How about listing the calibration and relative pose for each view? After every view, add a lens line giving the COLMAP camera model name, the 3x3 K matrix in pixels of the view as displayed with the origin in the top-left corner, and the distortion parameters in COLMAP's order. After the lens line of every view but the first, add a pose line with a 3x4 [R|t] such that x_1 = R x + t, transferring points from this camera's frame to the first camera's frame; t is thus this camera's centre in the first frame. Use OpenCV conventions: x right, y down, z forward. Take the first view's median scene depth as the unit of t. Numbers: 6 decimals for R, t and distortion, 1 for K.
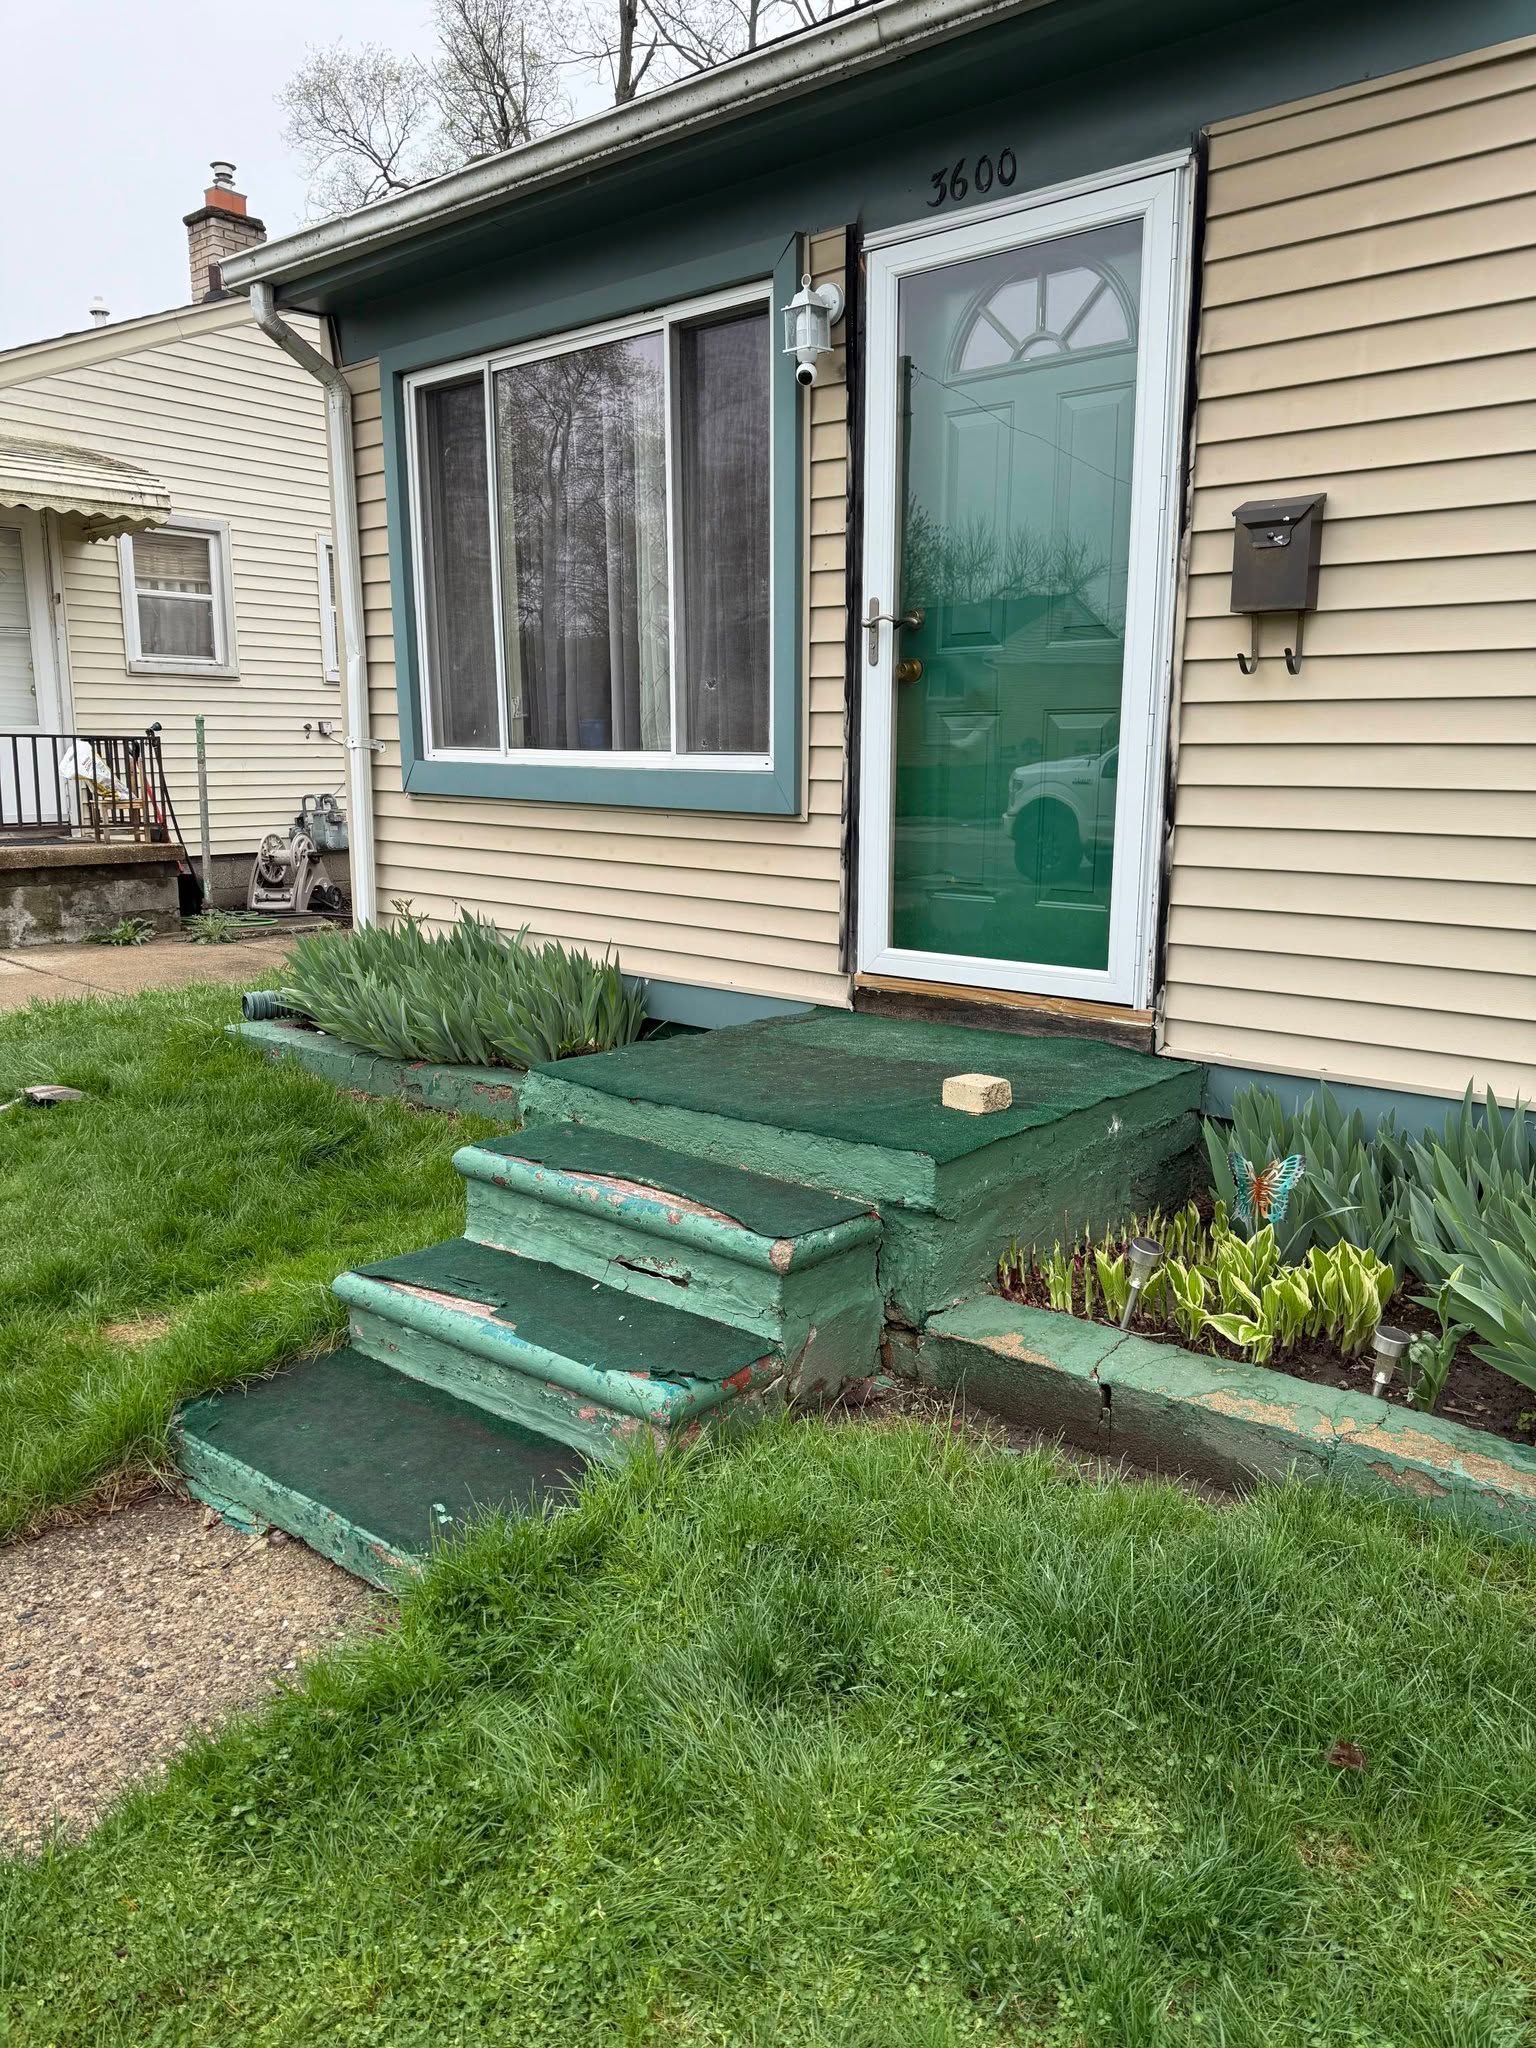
lens RADIAL K [[1434.7, 0, 789.2], [0, 1434.7, 1046.2], [0, 0, 1]] dist [0.017534, -0.026827]
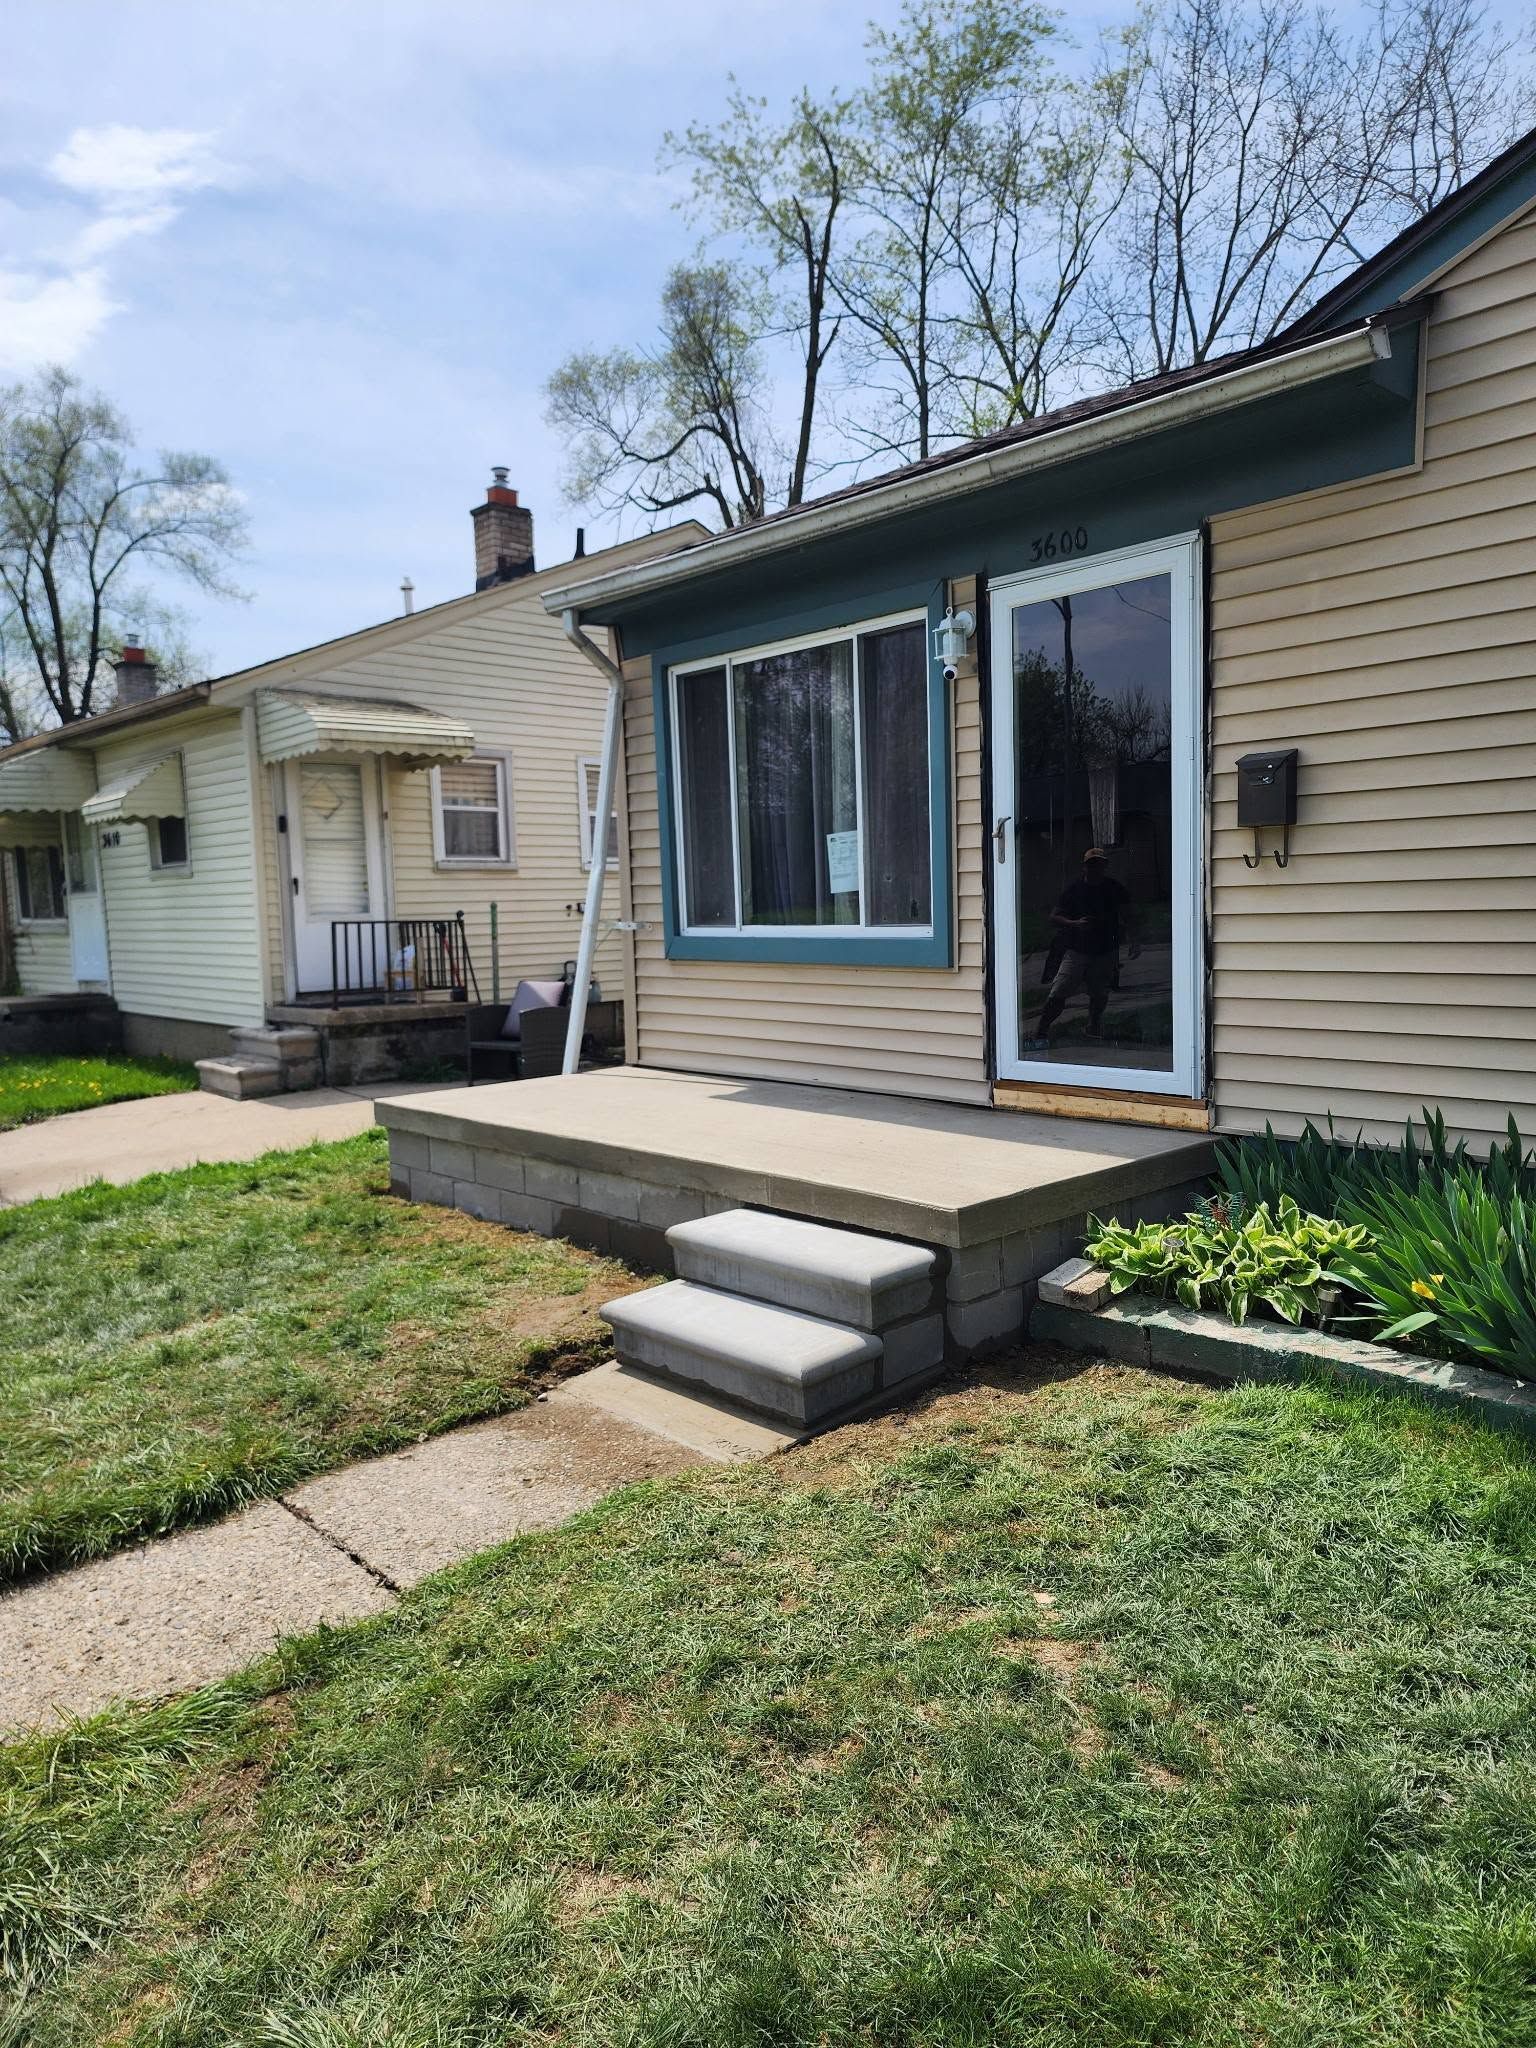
lens RADIAL K [[1434.7, 0, 750.5], [0, 1434.7, 1019.8], [0, 0, 1]] dist [0.017534, -0.026827]
pose [[0.987444, -0.020068, -0.156687, 0.026118], [0.000836, 0.992548, -0.121851, 0.050518], [0.157965, 0.120191, 0.980103, -0.339809]]
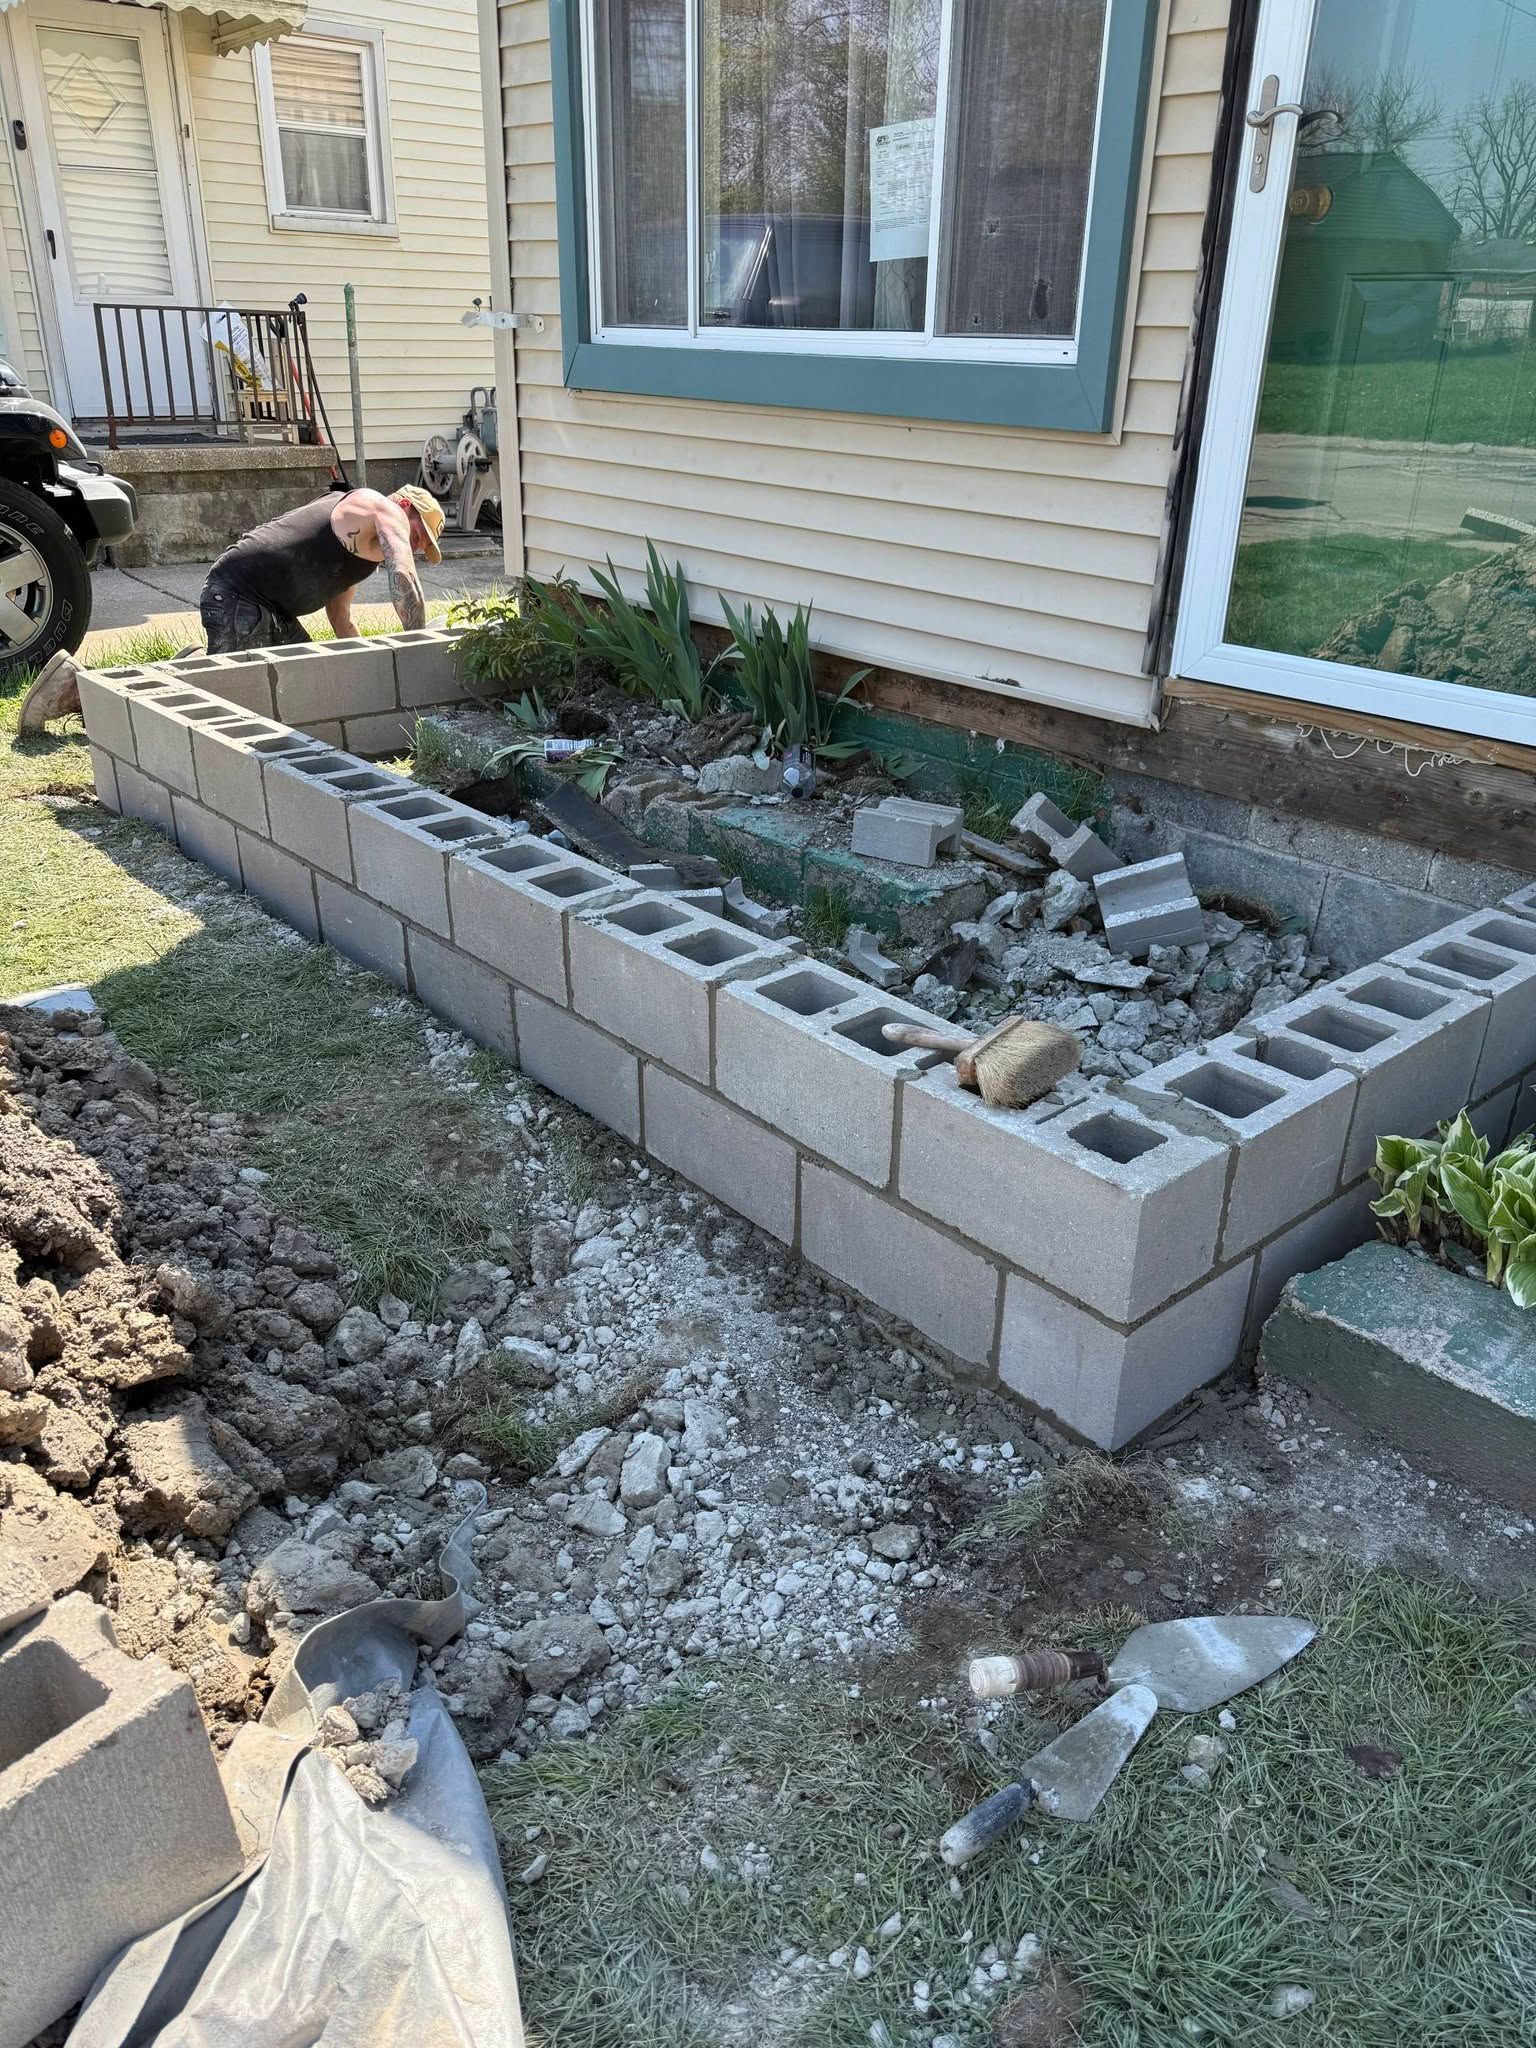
lens RADIAL K [[1434.7, 0, 754.0], [0, 1434.7, 1016.8], [0, 0, 1]] dist [0.017534, -0.026827]
pose [[0.986556, 0.082935, -0.140814, -0.034340], [-0.047945, 0.970627, 0.235762, -0.038380], [0.156231, -0.225841, 0.961555, 0.211679]]
